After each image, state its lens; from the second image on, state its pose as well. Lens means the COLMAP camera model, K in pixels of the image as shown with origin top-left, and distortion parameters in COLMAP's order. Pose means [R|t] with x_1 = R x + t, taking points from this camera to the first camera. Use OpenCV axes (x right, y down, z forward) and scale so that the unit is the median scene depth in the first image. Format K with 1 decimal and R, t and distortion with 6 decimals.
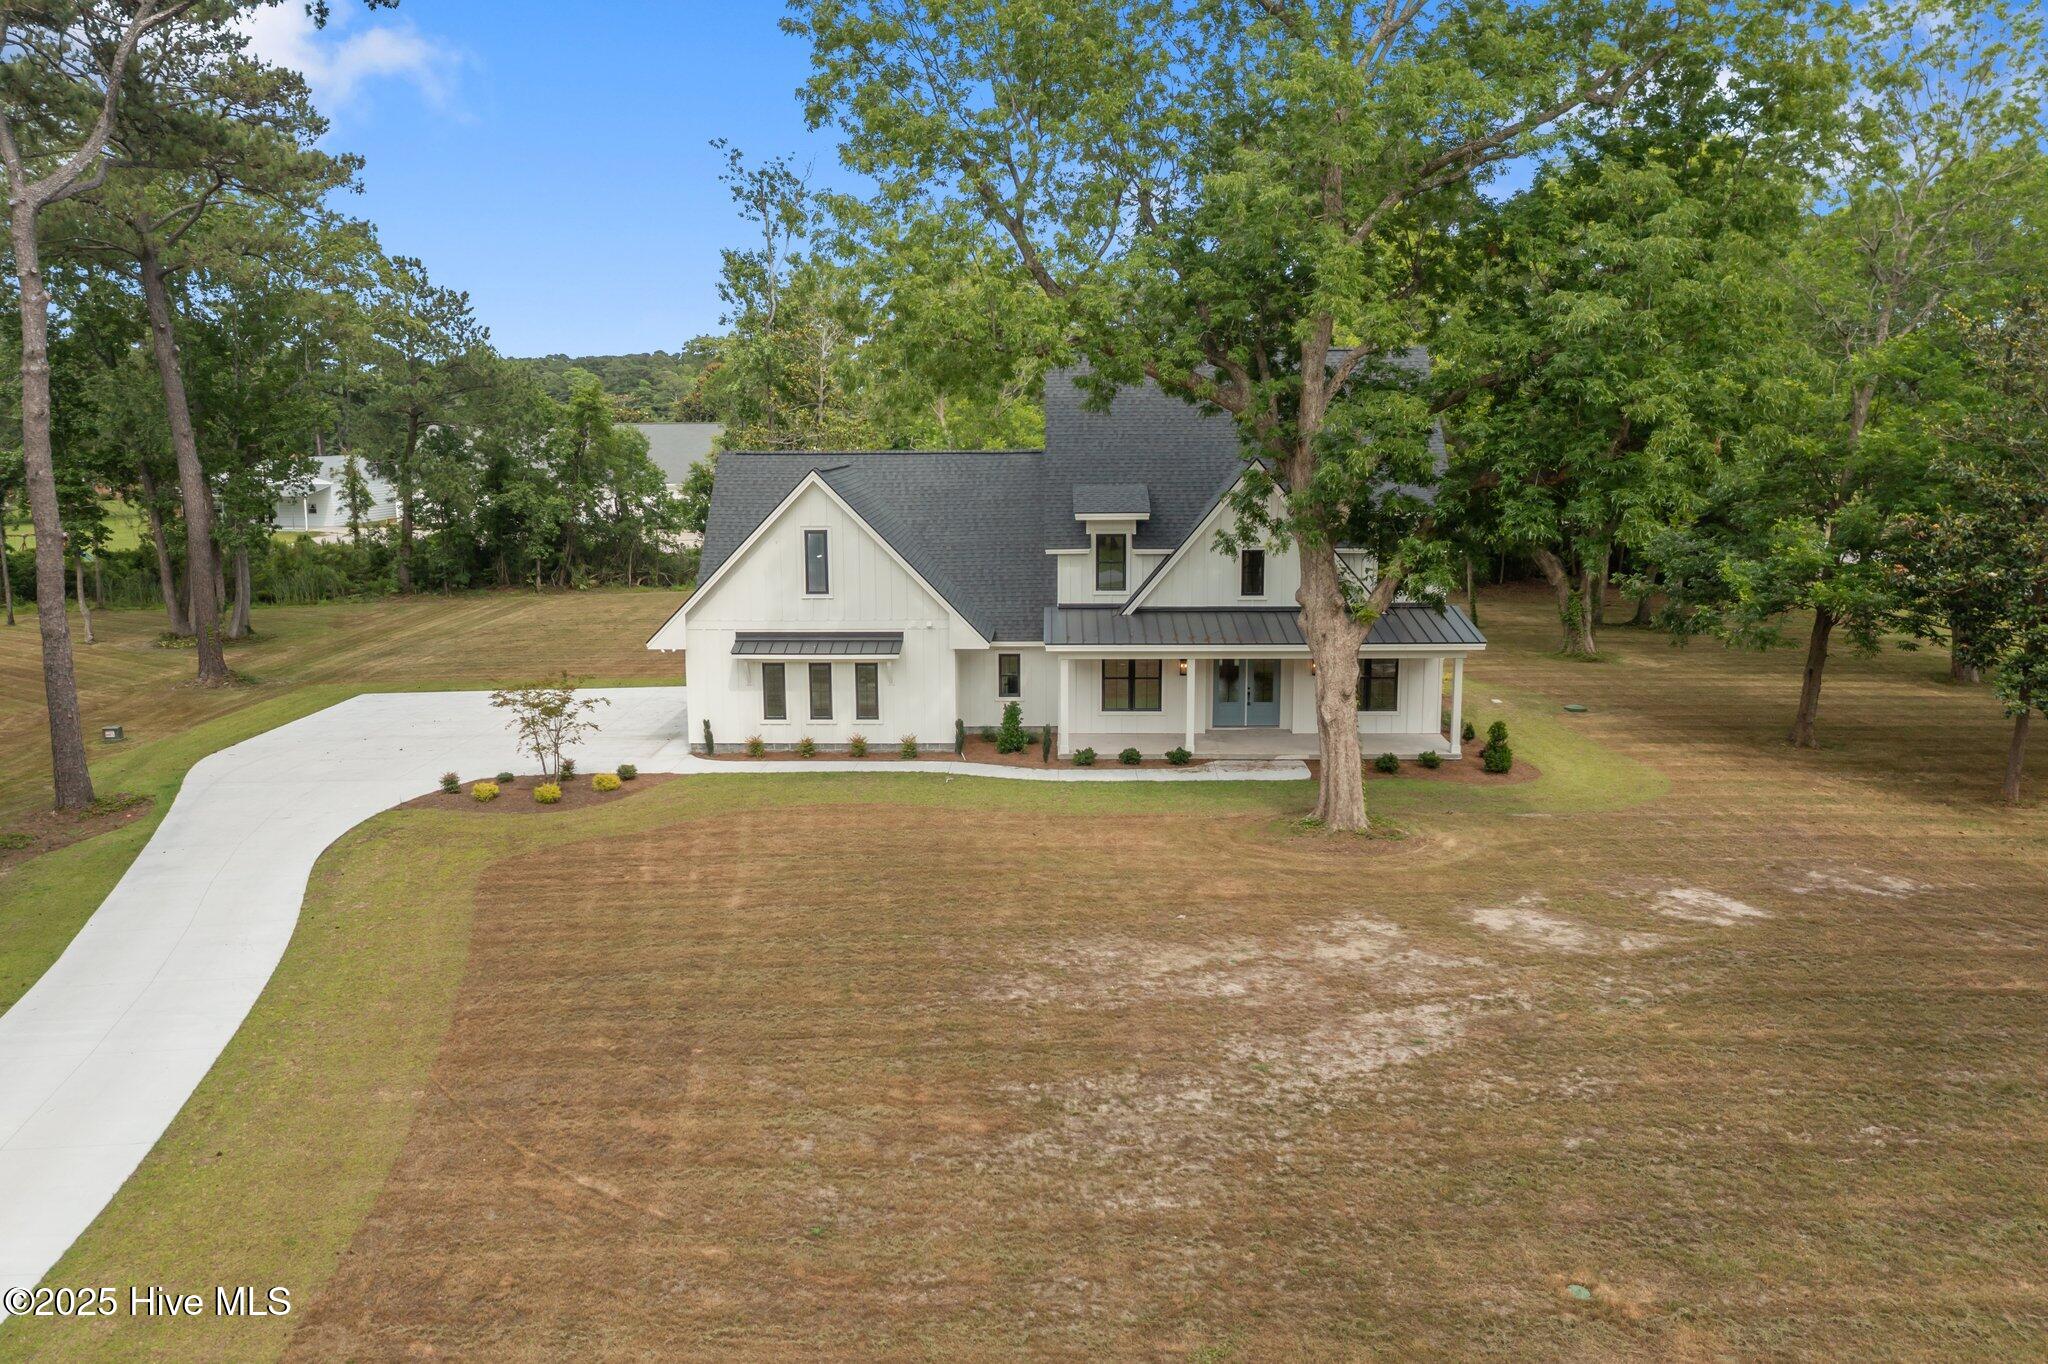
lens RADIAL K [[1581.9, 0, 1031.0], [0, 1581.9, 686.7], [0, 0, 1]] dist [0.009304, 0.004282]
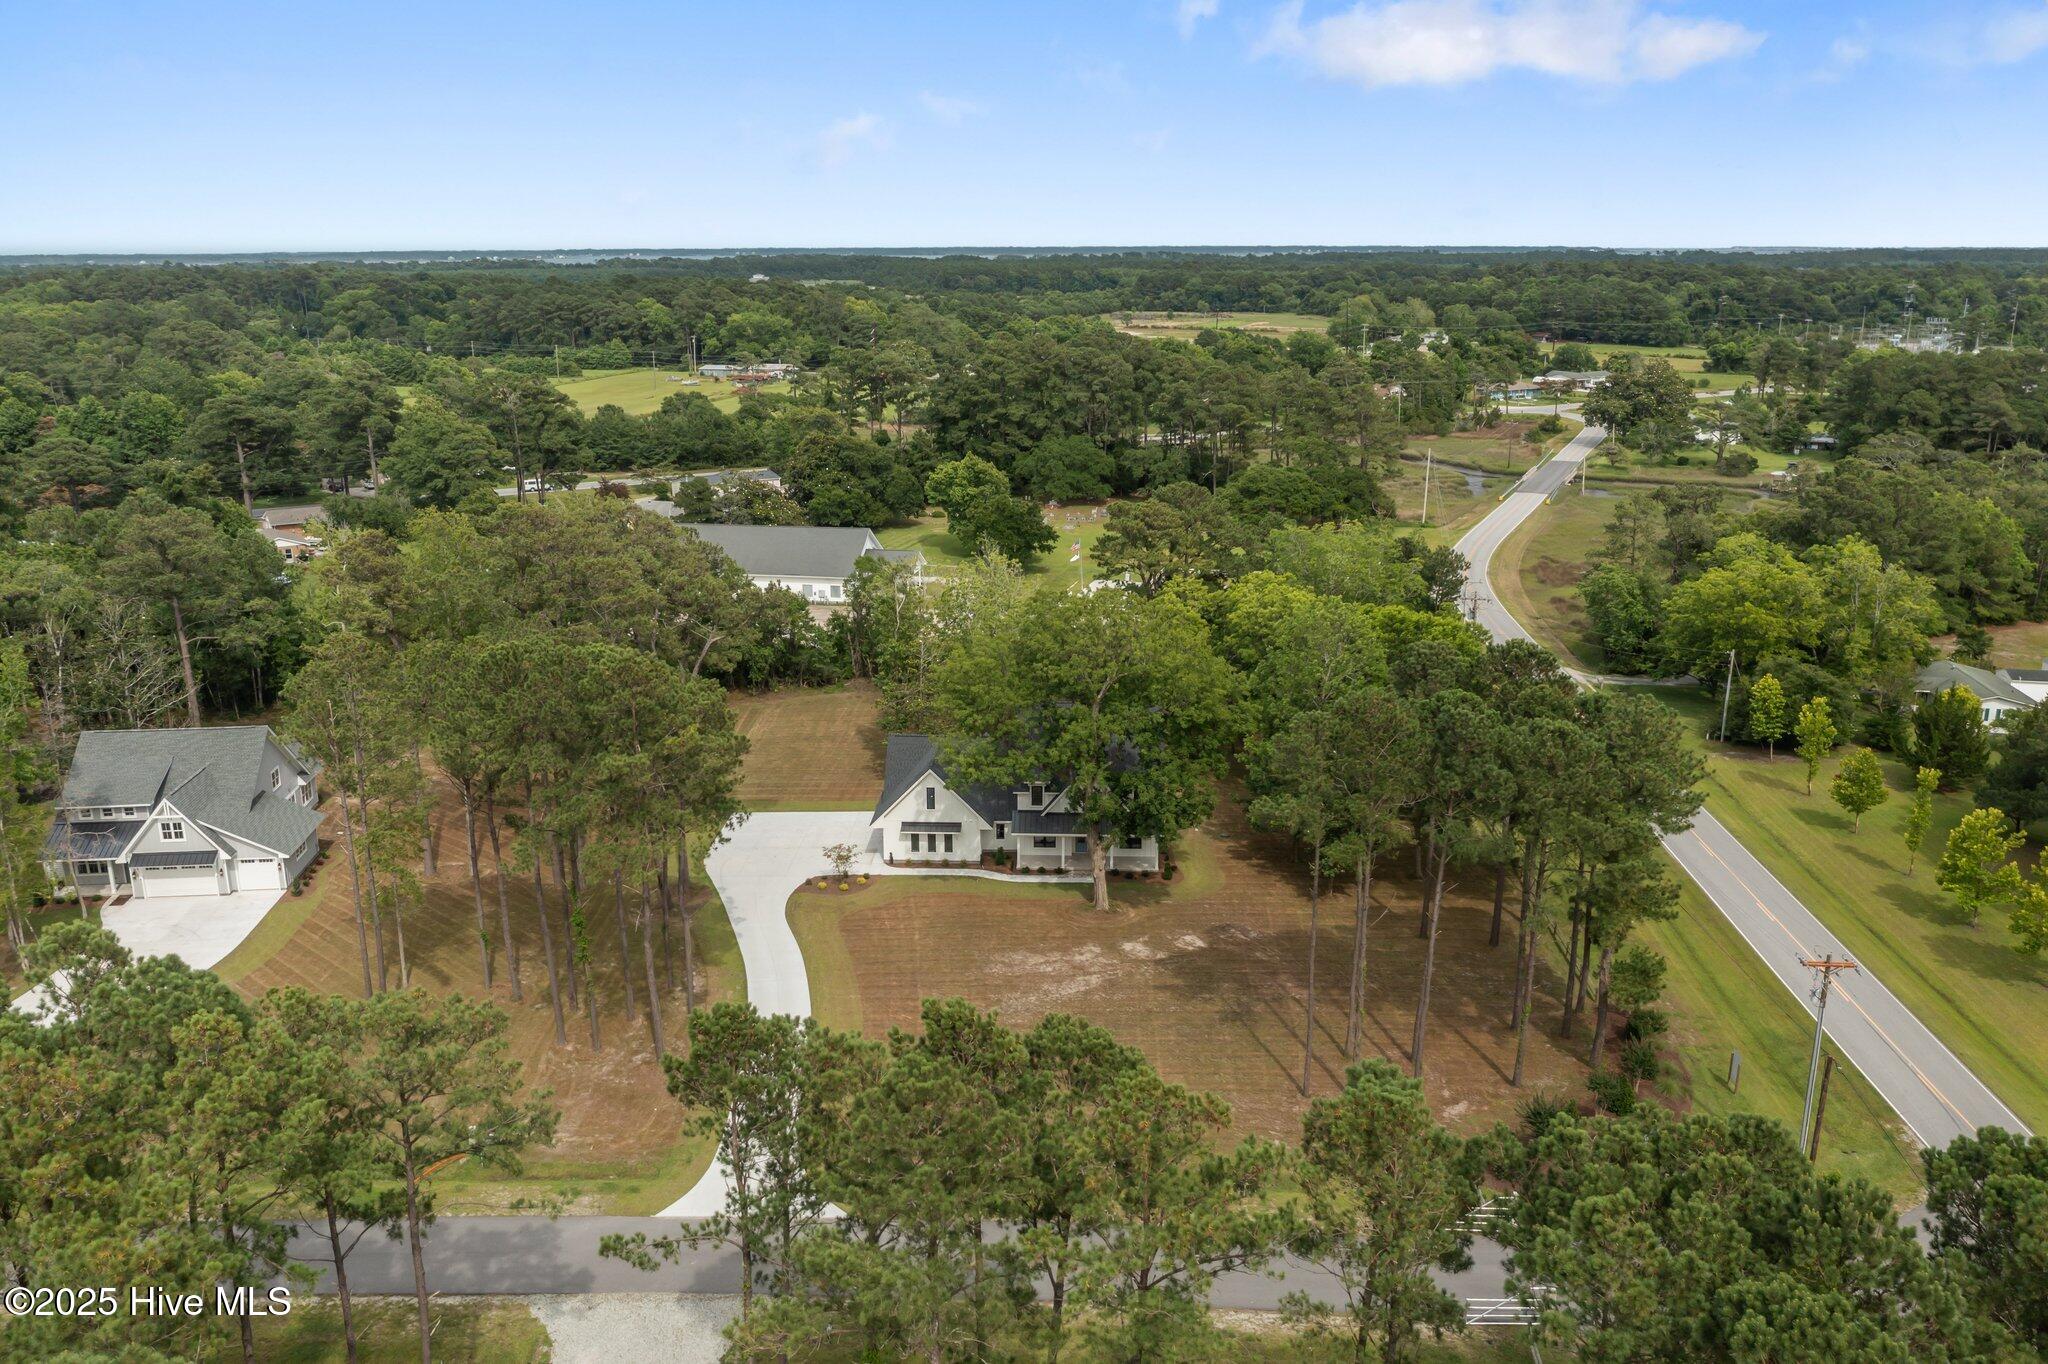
lens RADIAL K [[1662.3, 0, 1025.0], [0, 1662.3, 684.2], [0, 0, 1]] dist [0.014025, 0.003898]
pose [[0.999658, 0.007116, -0.025179, 0.105390], [-0.004320, 0.993987, 0.109411, -0.613165], [0.025806, -0.109265, 0.993678, -1.927813]]
